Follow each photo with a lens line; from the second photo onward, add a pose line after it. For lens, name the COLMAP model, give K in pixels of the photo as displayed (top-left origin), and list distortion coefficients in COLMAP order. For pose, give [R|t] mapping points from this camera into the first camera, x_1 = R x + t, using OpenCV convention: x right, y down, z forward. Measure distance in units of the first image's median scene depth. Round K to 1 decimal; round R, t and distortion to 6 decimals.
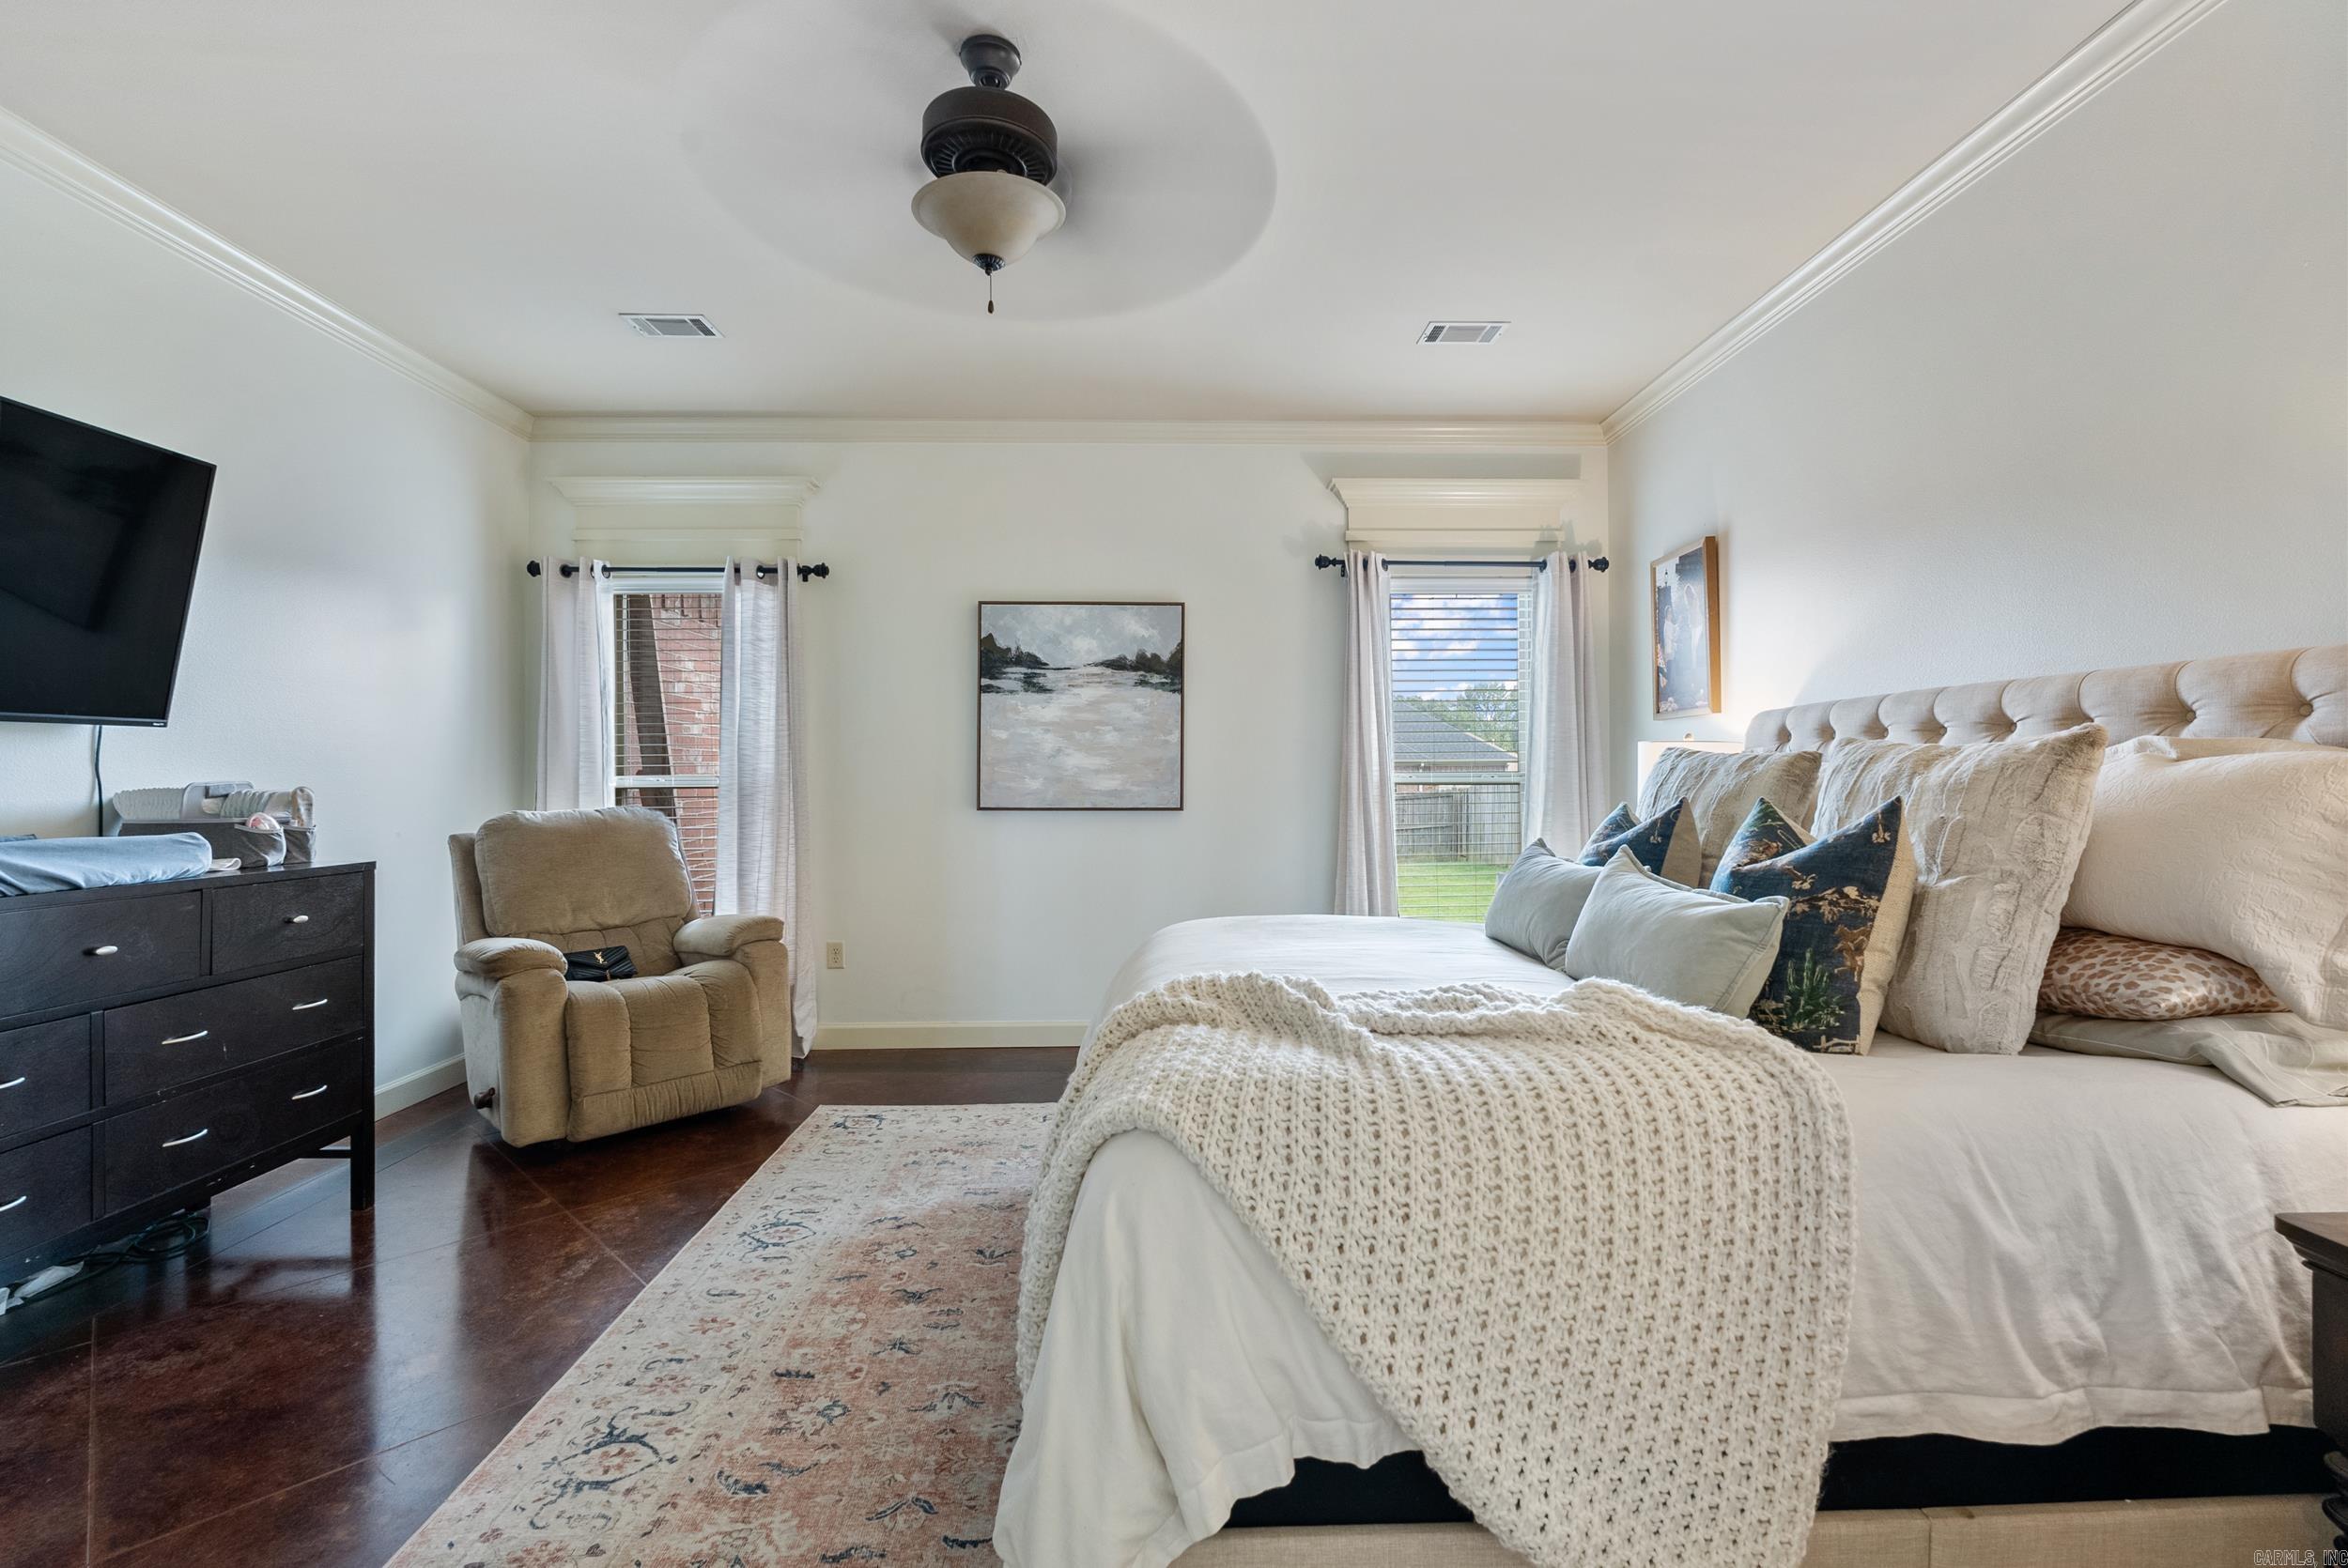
lens RADIAL K [[1033.7, 0, 1177.2], [0, 1033.7, 771.4], [0, 0, 1]] dist [-0.009192, 0.001995]
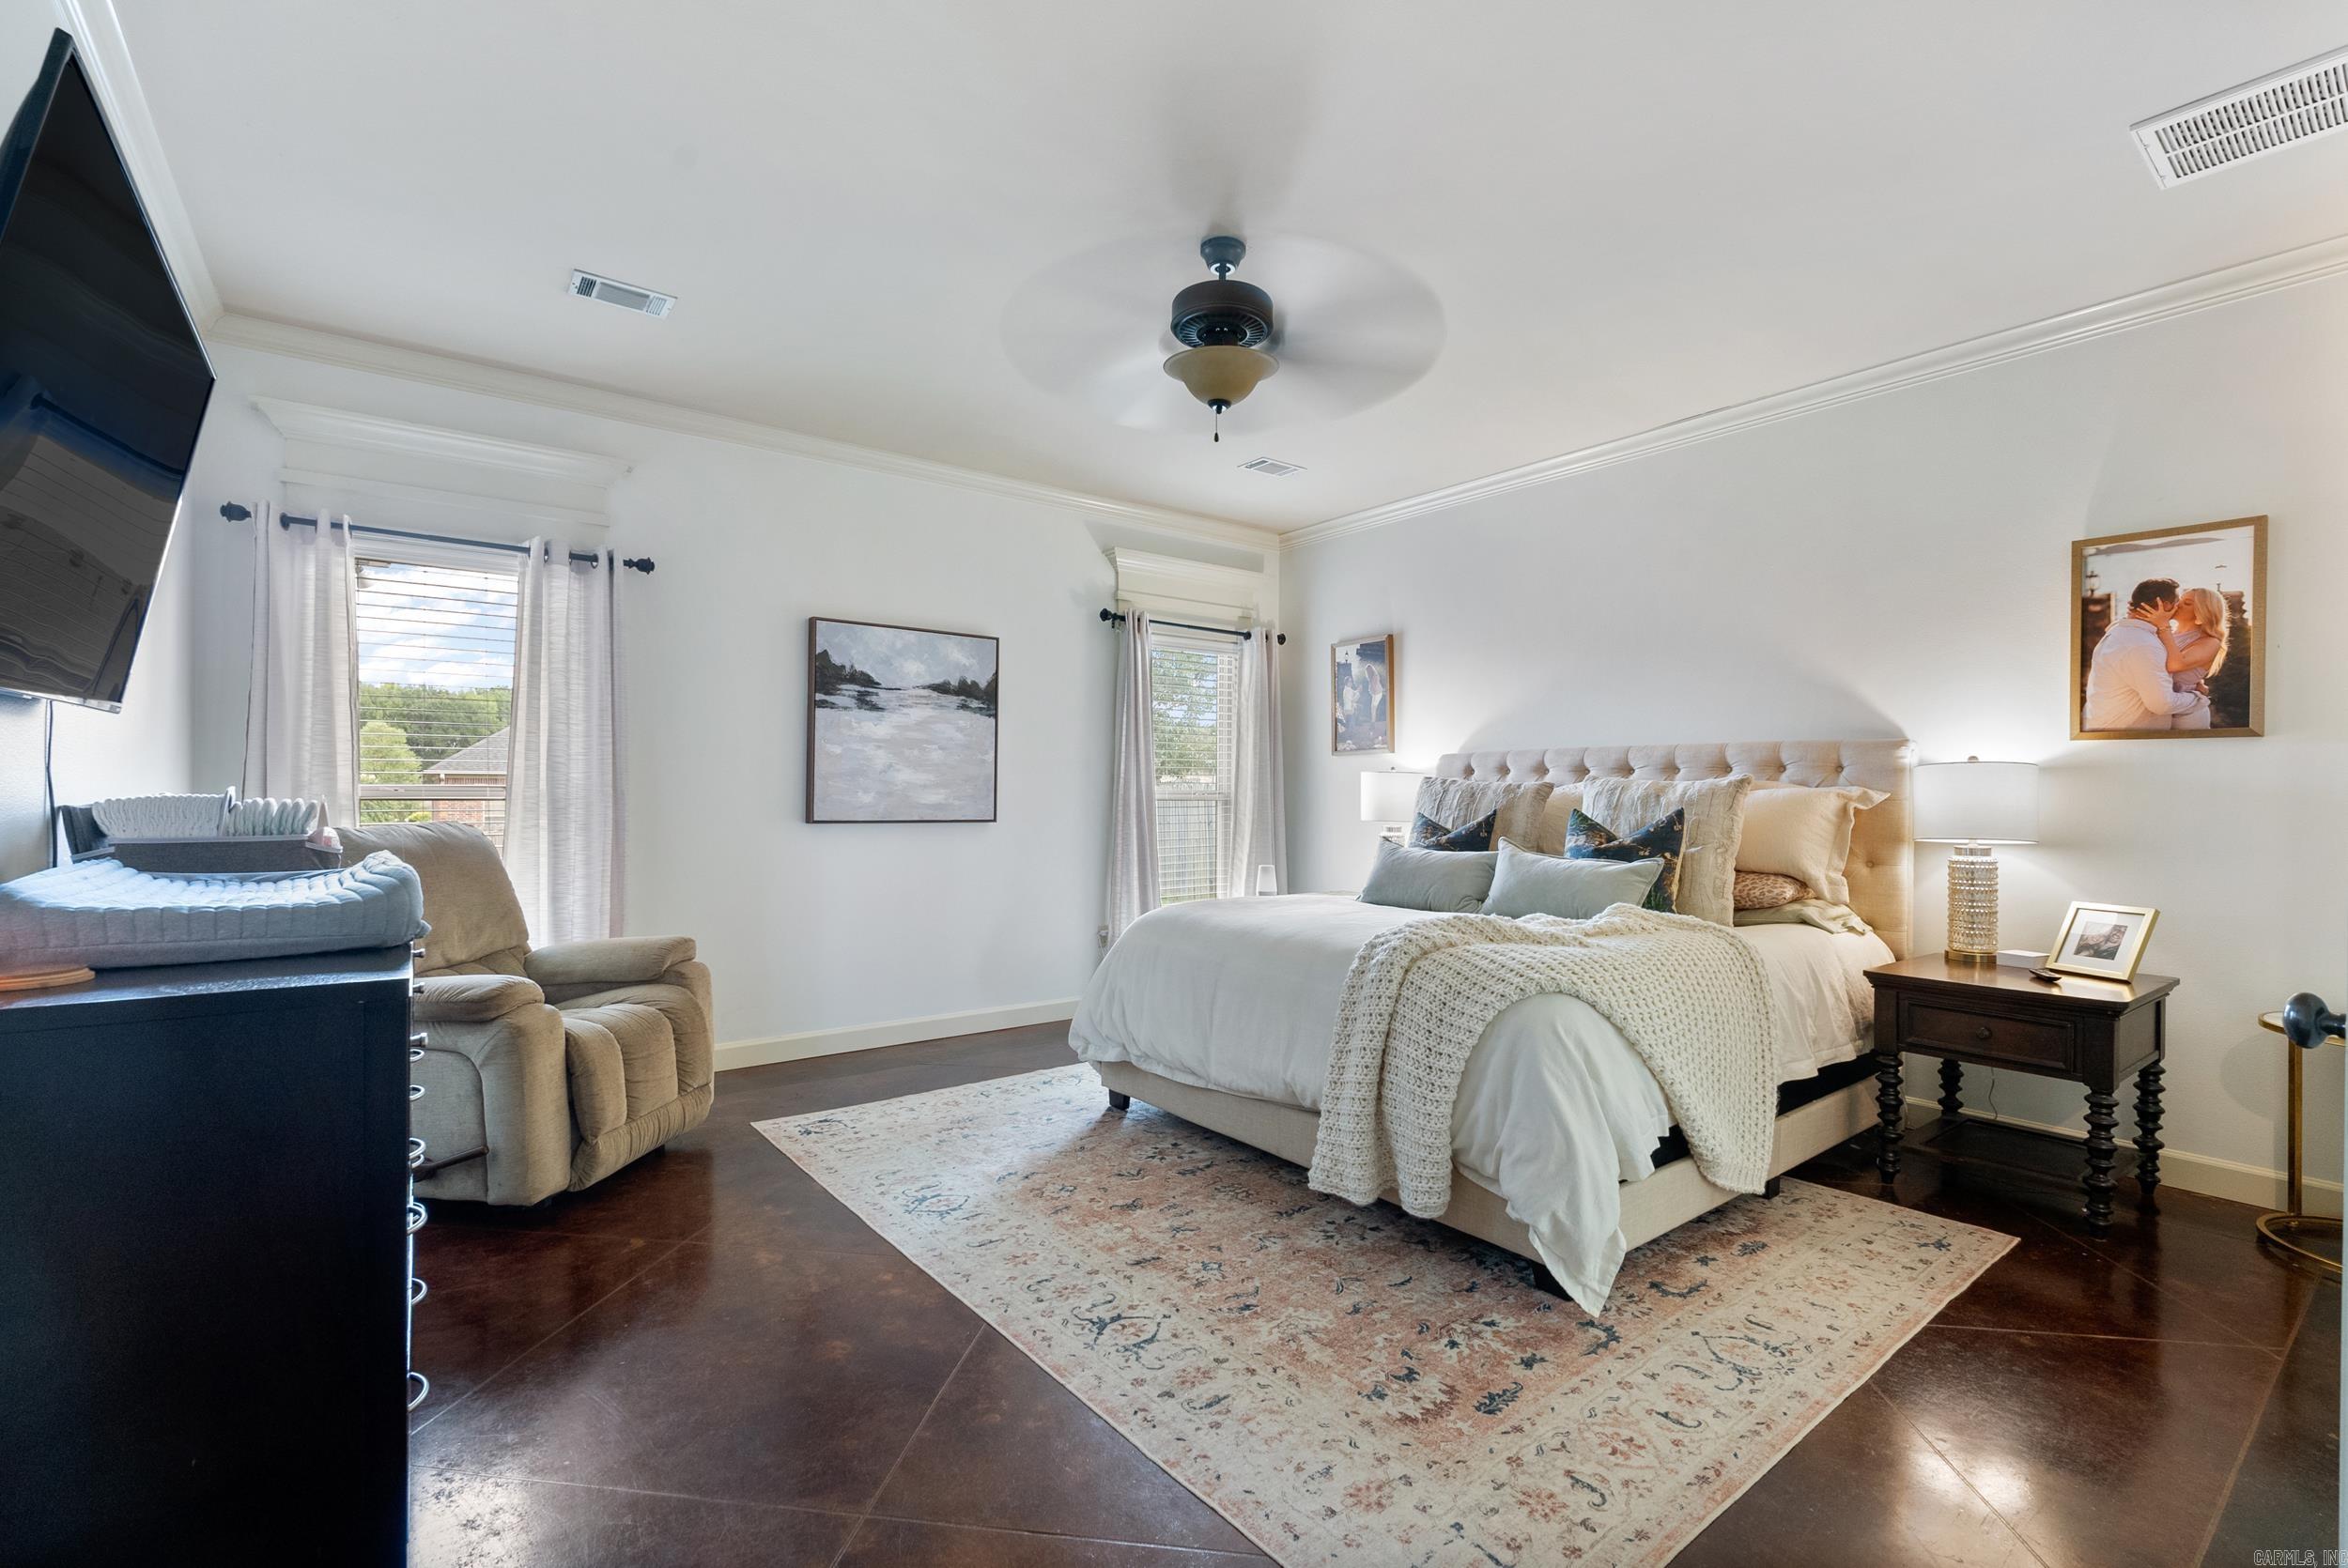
lens RADIAL K [[1033.7, 0, 1157.9], [0, 1033.7, 795.7], [0, 0, 1]] dist [-0.009192, 0.001995]
pose [[0.816535, 0.008350, 0.577235, -0.504459], [-0.012134, 0.999923, 0.002700, 0.003635], [-0.577168, -0.009209, 0.816573, -0.020208]]
